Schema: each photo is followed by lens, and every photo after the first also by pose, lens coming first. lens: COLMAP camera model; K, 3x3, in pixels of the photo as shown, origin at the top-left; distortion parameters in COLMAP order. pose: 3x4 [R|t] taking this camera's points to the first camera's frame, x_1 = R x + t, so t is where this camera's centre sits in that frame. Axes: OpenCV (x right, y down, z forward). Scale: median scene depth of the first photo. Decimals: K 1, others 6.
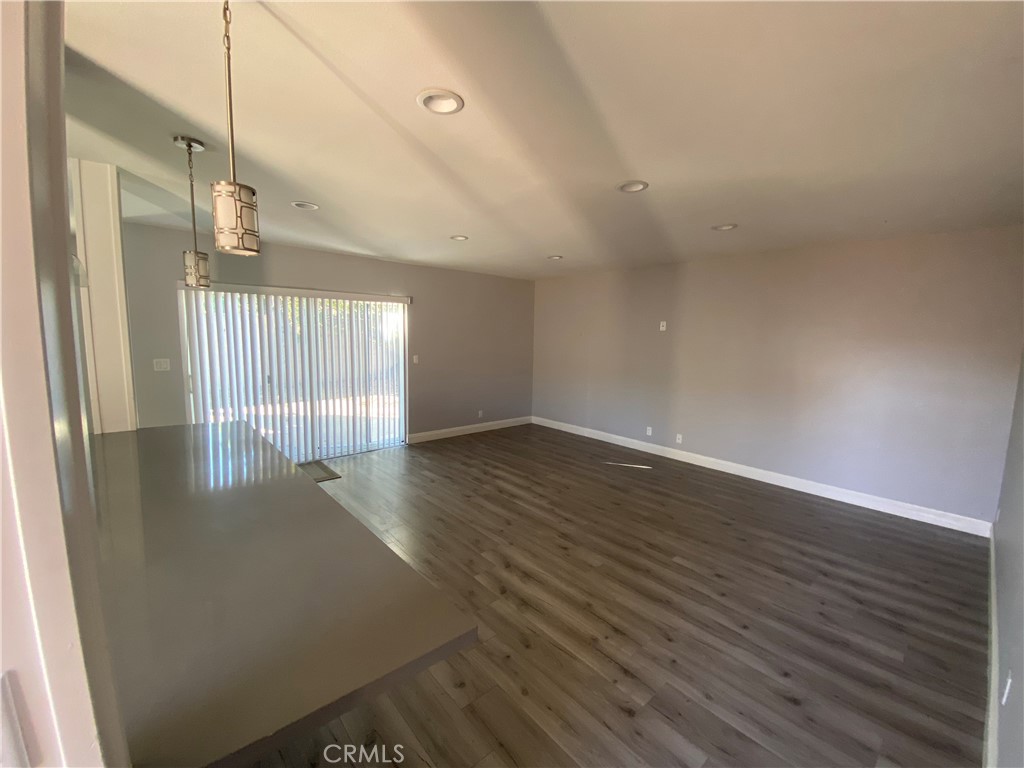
lens RADIAL K [[421.2, 0, 509.5], [0, 421.2, 386.6], [0, 0, 1]] dist [0.036570, -0.027678]
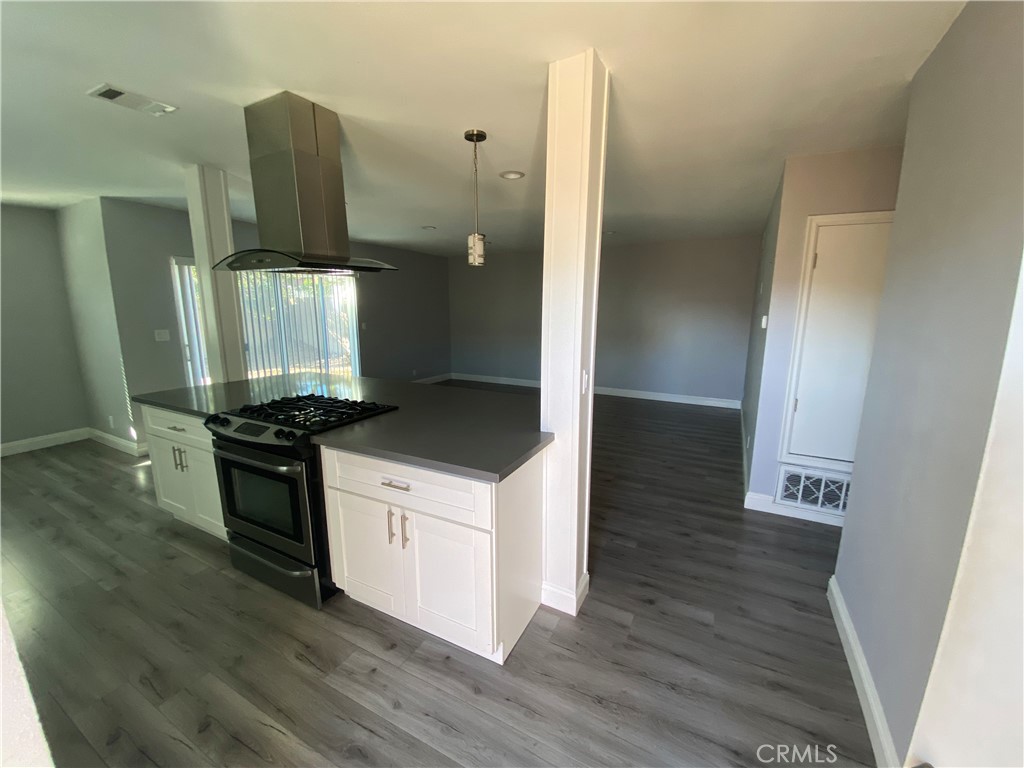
lens RADIAL K [[421.2, 0, 509.5], [0, 421.2, 386.6], [0, 0, 1]] dist [0.036570, -0.027678]
pose [[0.935316, -0.083858, 0.343731, -0.368897], [0.061725, 0.995282, 0.074854, 0.051583], [-0.348387, -0.048796, 0.936080, -0.327430]]
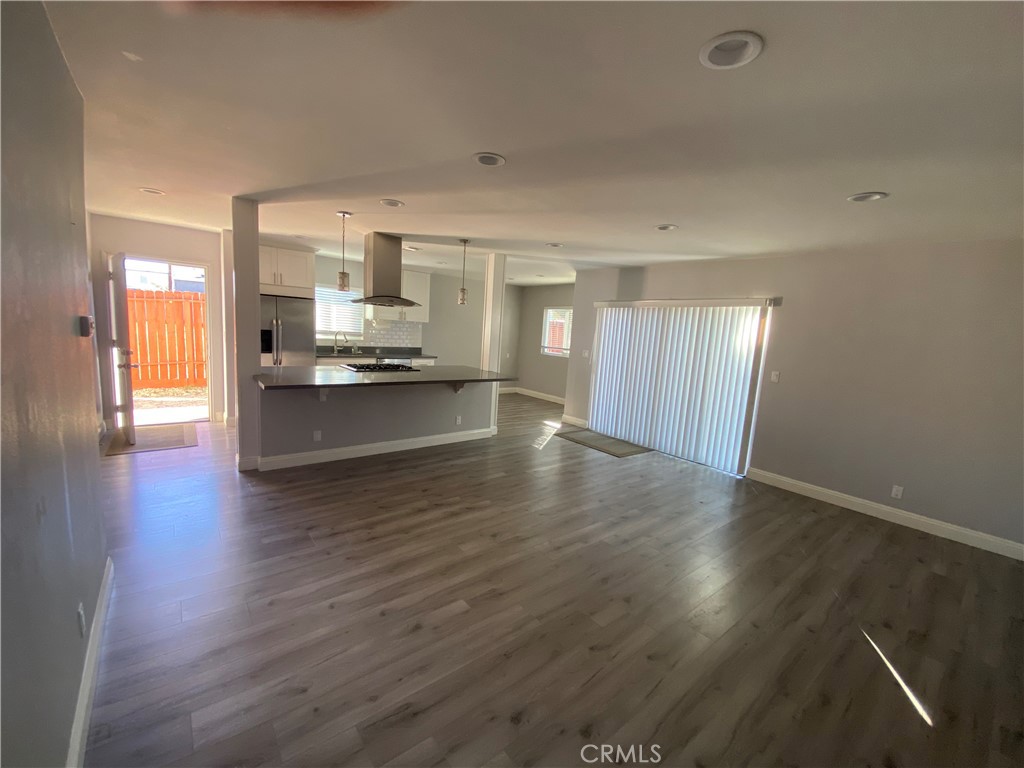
lens RADIAL K [[421.2, 0, 509.5], [0, 421.2, 386.6], [0, 0, 1]] dist [0.036570, -0.027678]
pose [[-0.054942, 0.117703, -0.991528, 0.830737], [-0.192961, 0.973057, 0.126202, -0.072468], [0.979667, 0.198260, -0.030749, 0.768019]]
